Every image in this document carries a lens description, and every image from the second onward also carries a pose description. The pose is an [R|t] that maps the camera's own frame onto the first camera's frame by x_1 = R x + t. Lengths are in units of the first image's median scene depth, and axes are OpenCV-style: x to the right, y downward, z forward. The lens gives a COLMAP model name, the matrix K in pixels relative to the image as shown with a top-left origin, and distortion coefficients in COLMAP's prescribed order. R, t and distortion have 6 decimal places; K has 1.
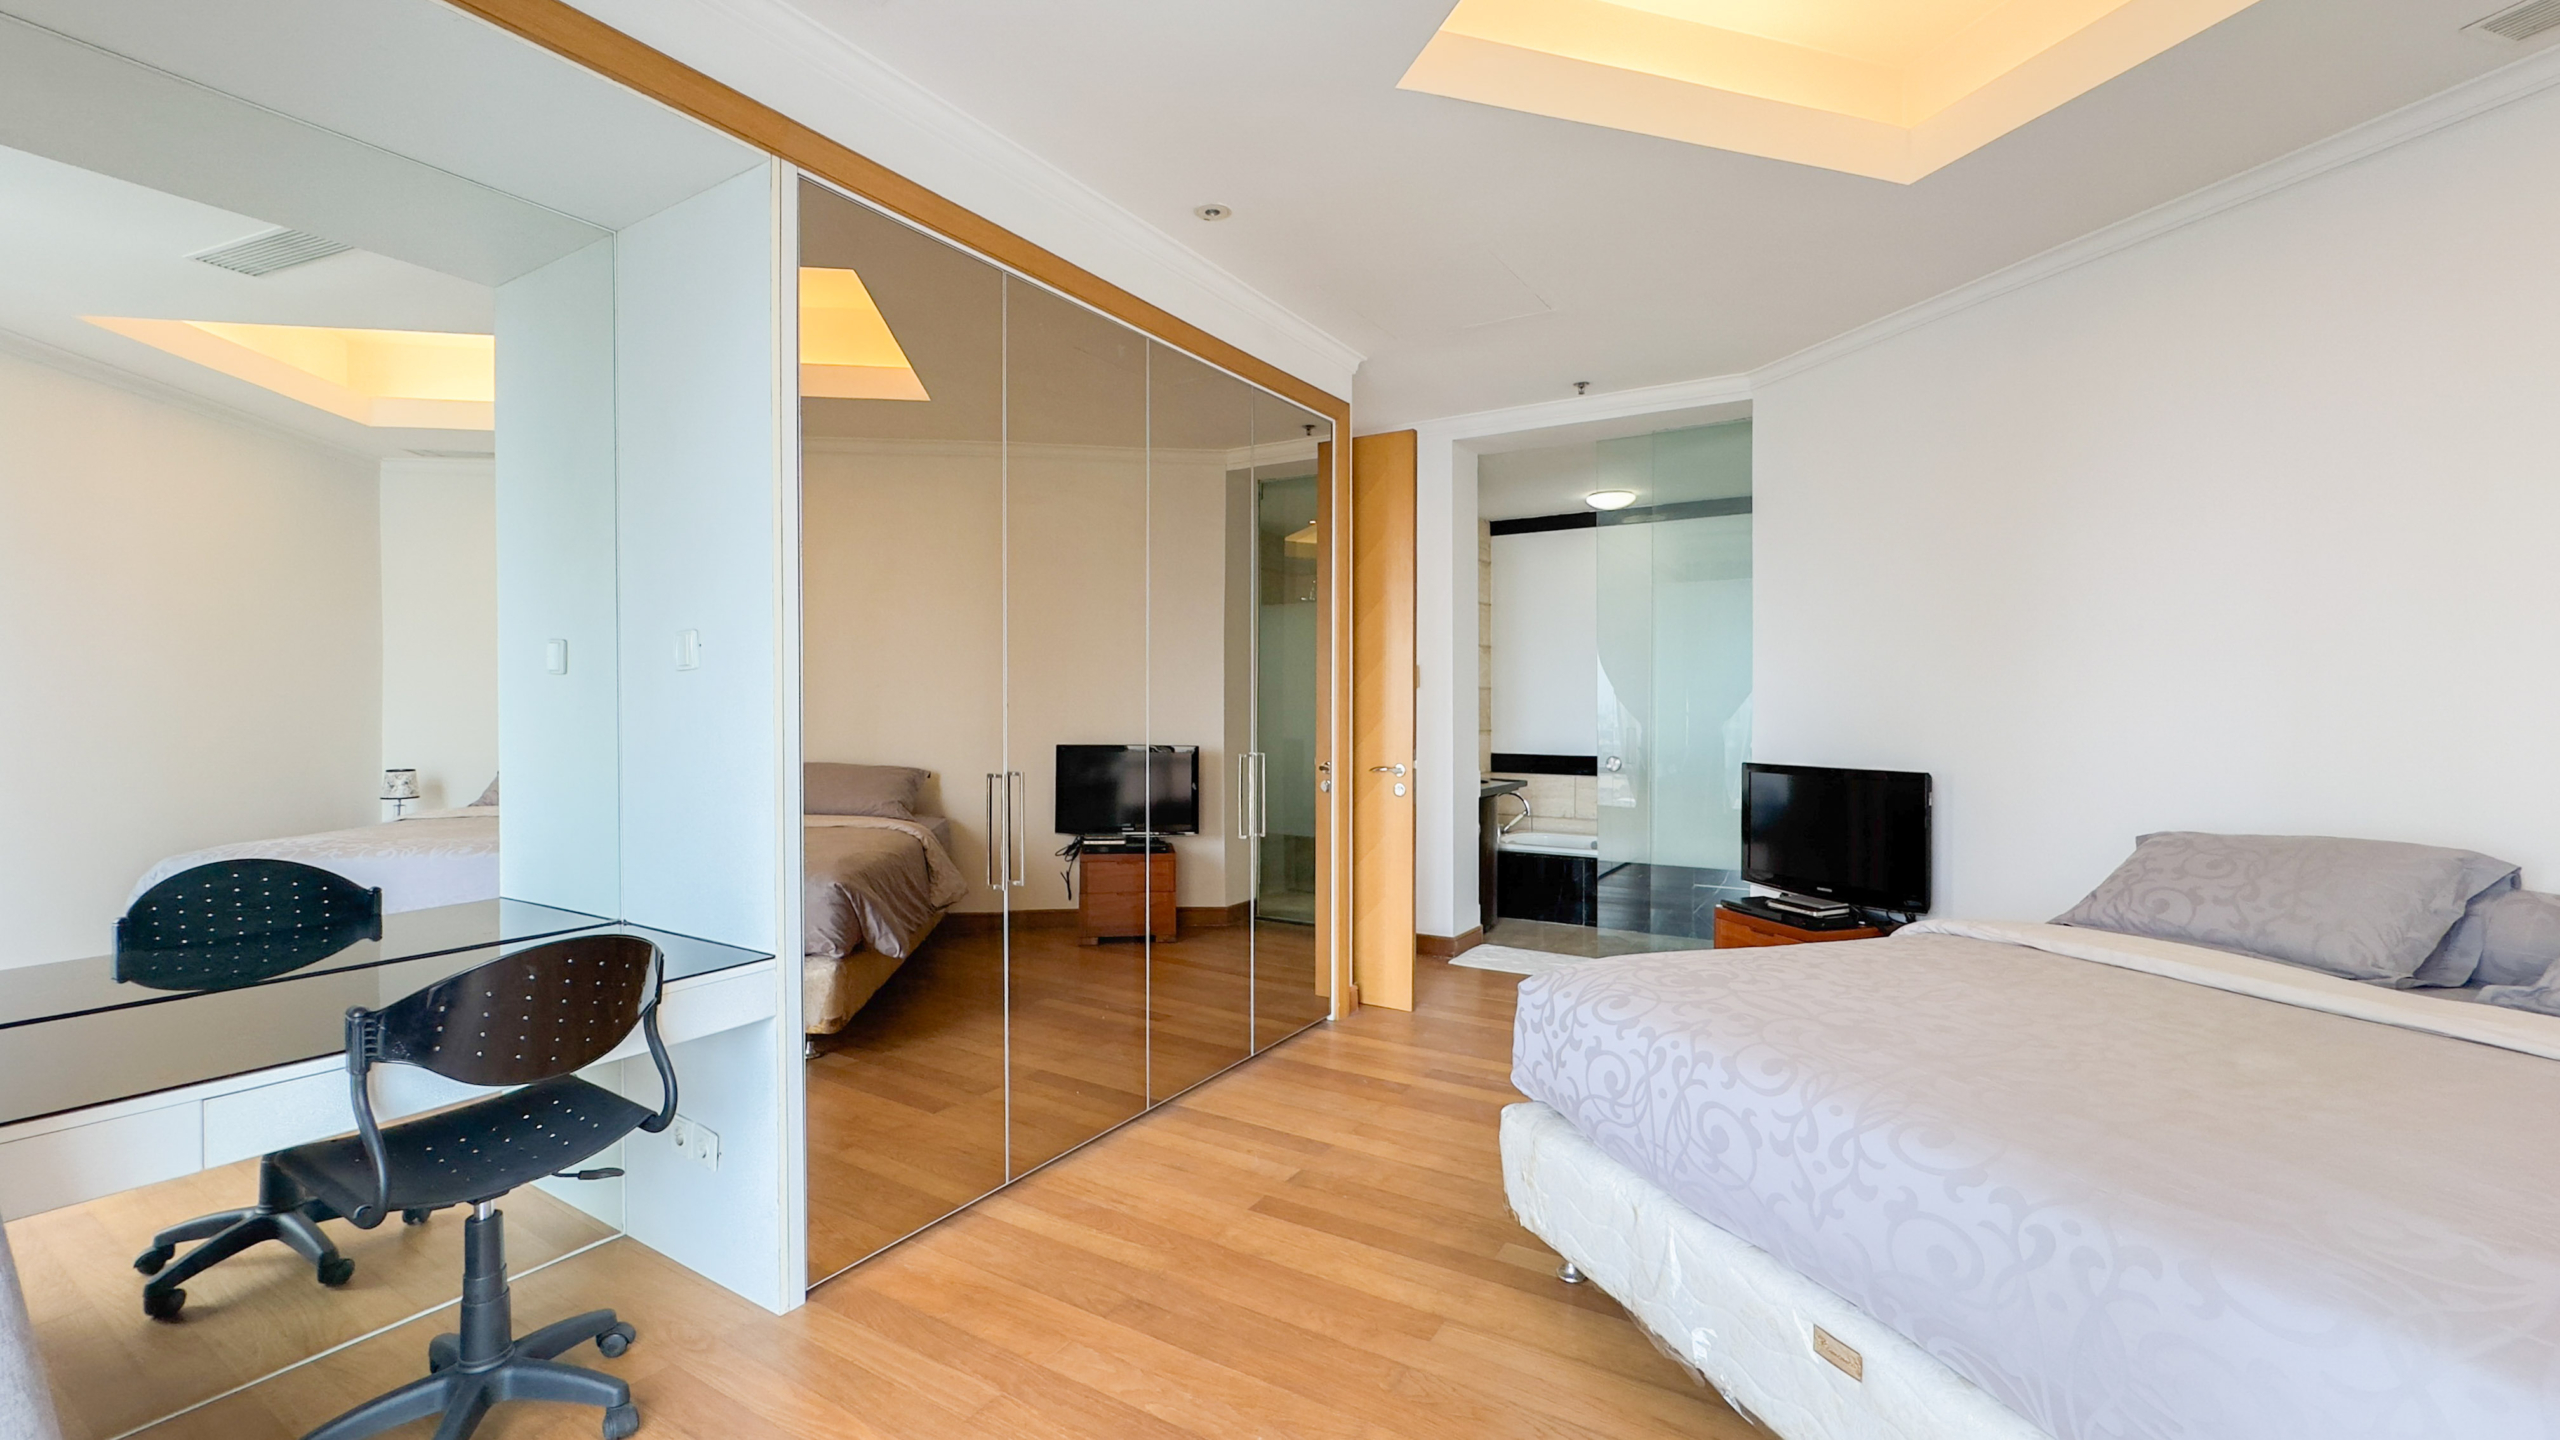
lens RADIAL K [[1040.6, 0, 1276.9], [0, 1040.6, 720.8], [0, 0, 1]] dist [-0.002820, -0.001095]
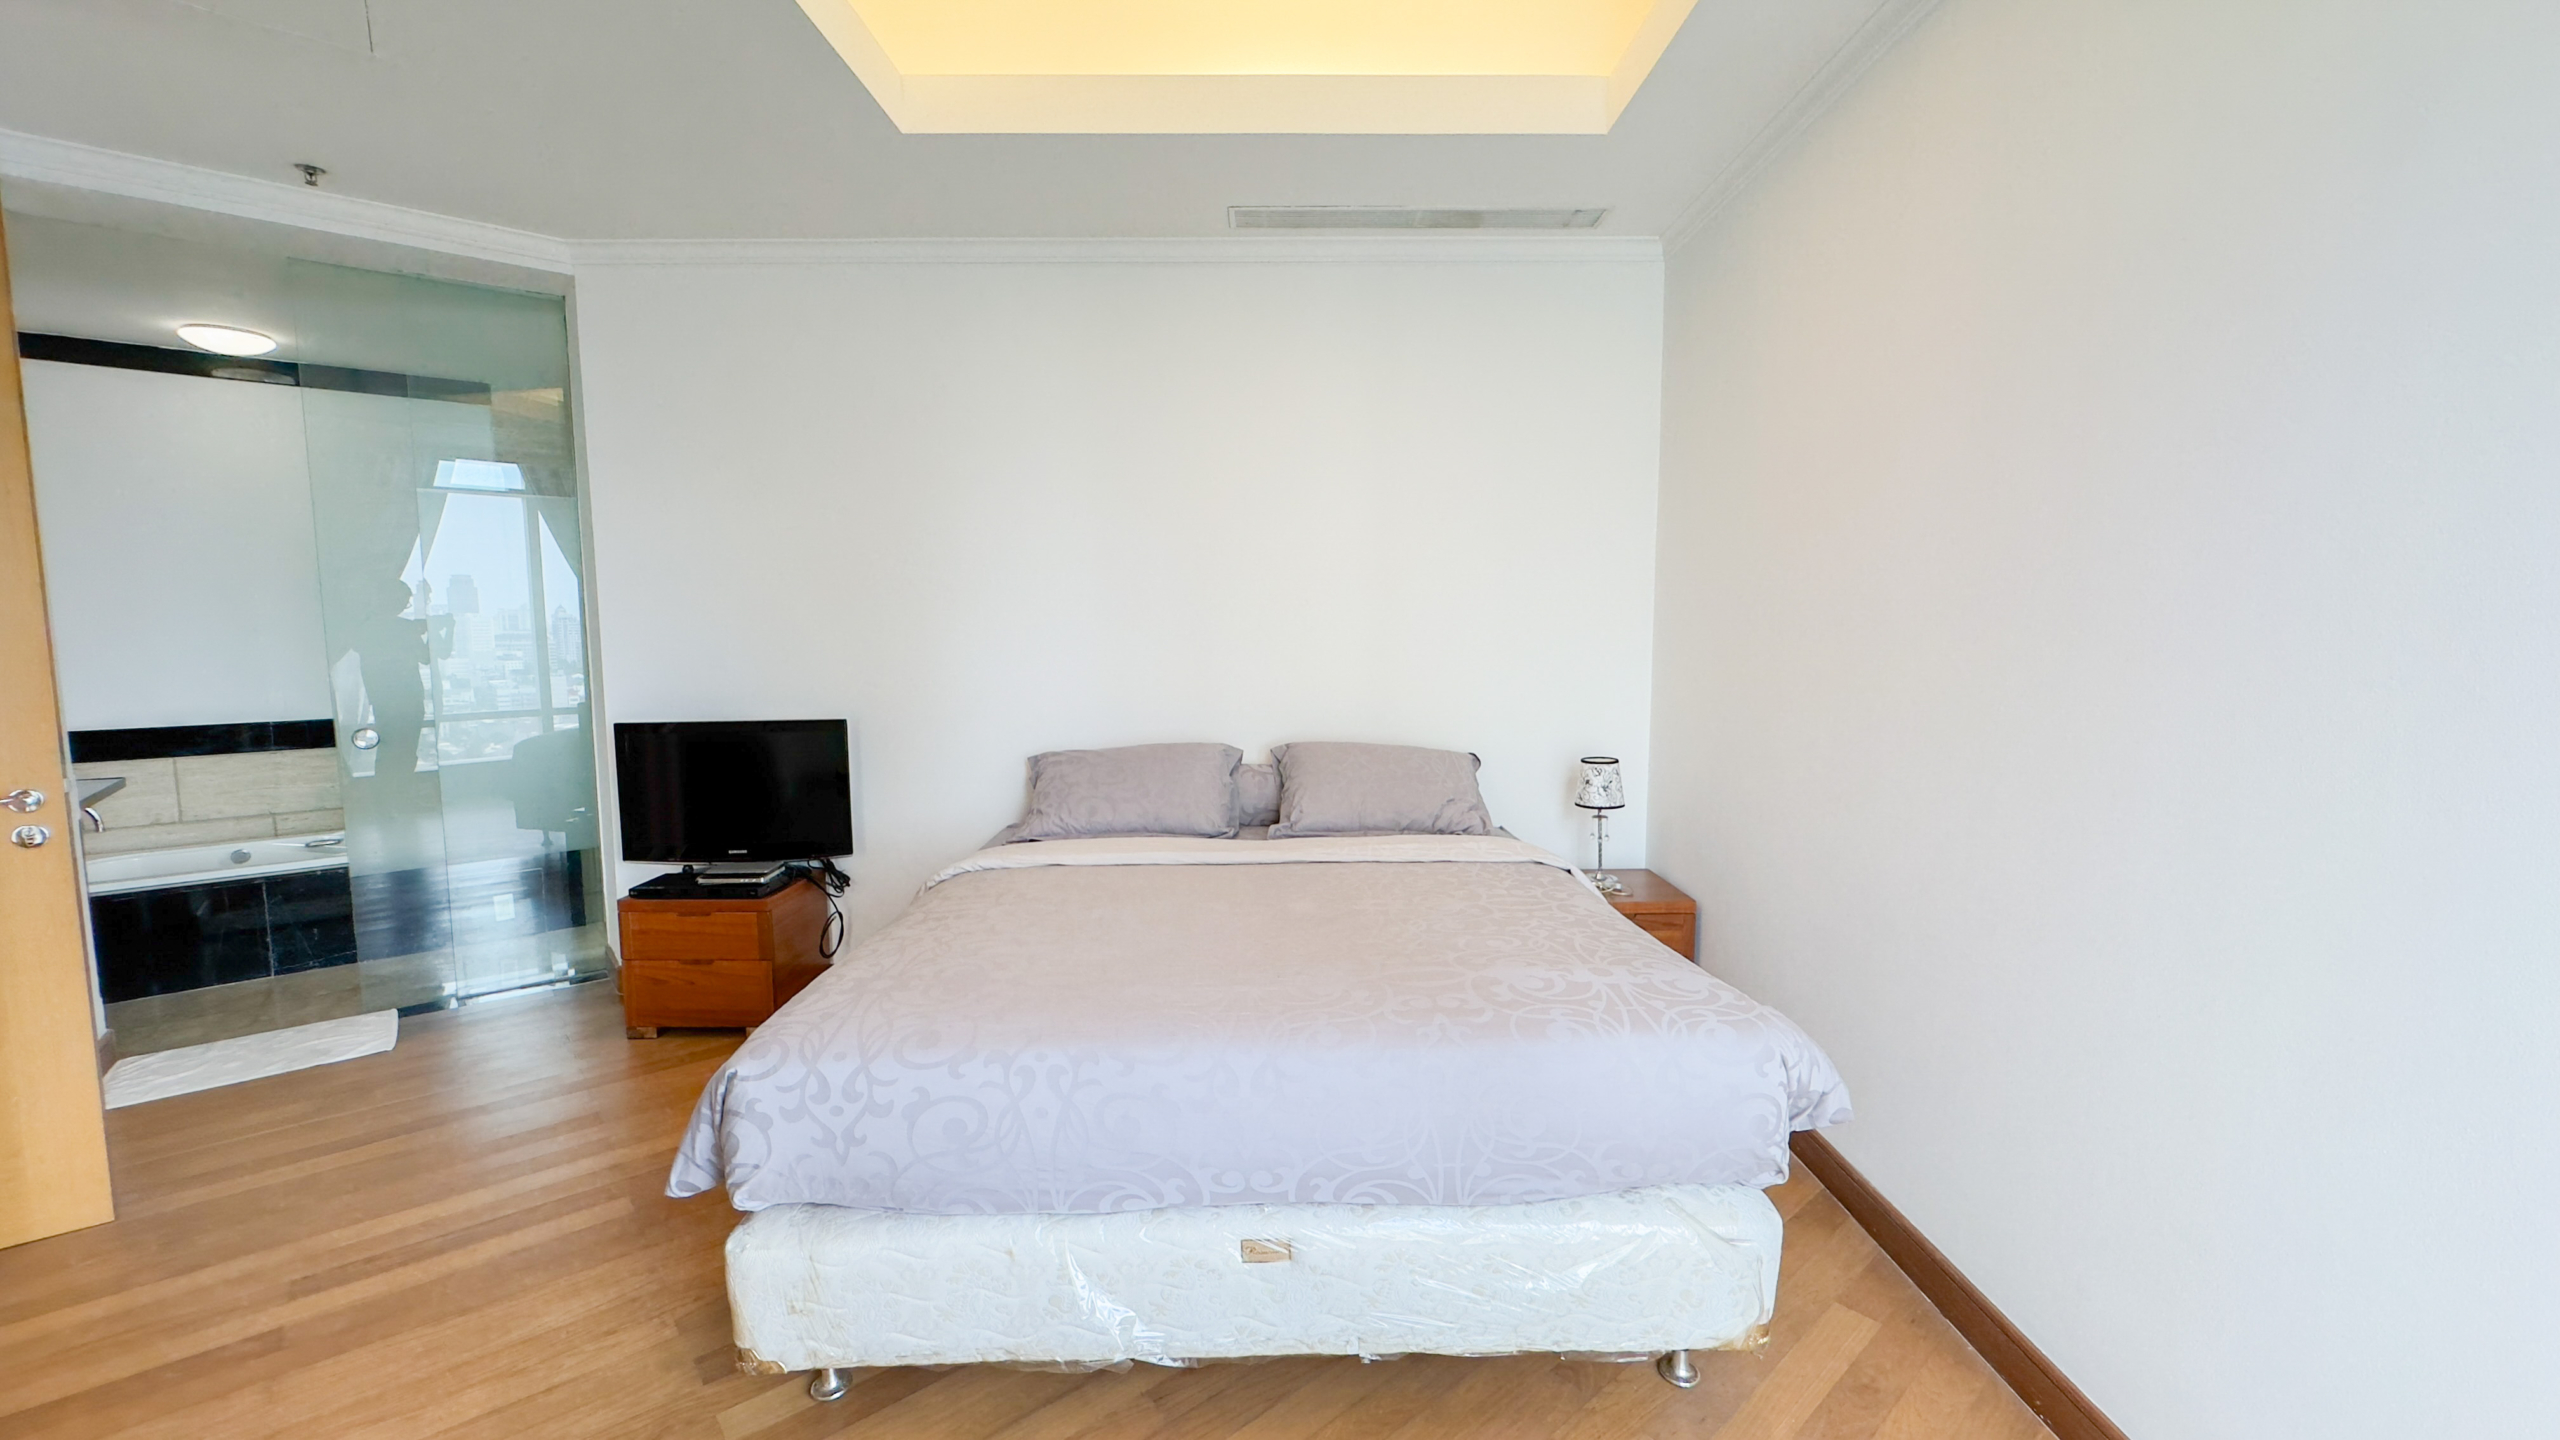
lens RADIAL K [[1040.6, 0, 1278.7], [0, 1040.6, 715.7], [0, 0, 1]] dist [-0.002820, -0.001095]
pose [[0.304939, -0.088779, 0.948225, -0.332355], [0.014185, 0.995959, 0.088686, -0.058680], [-0.952266, -0.013593, 0.304966, 0.421749]]
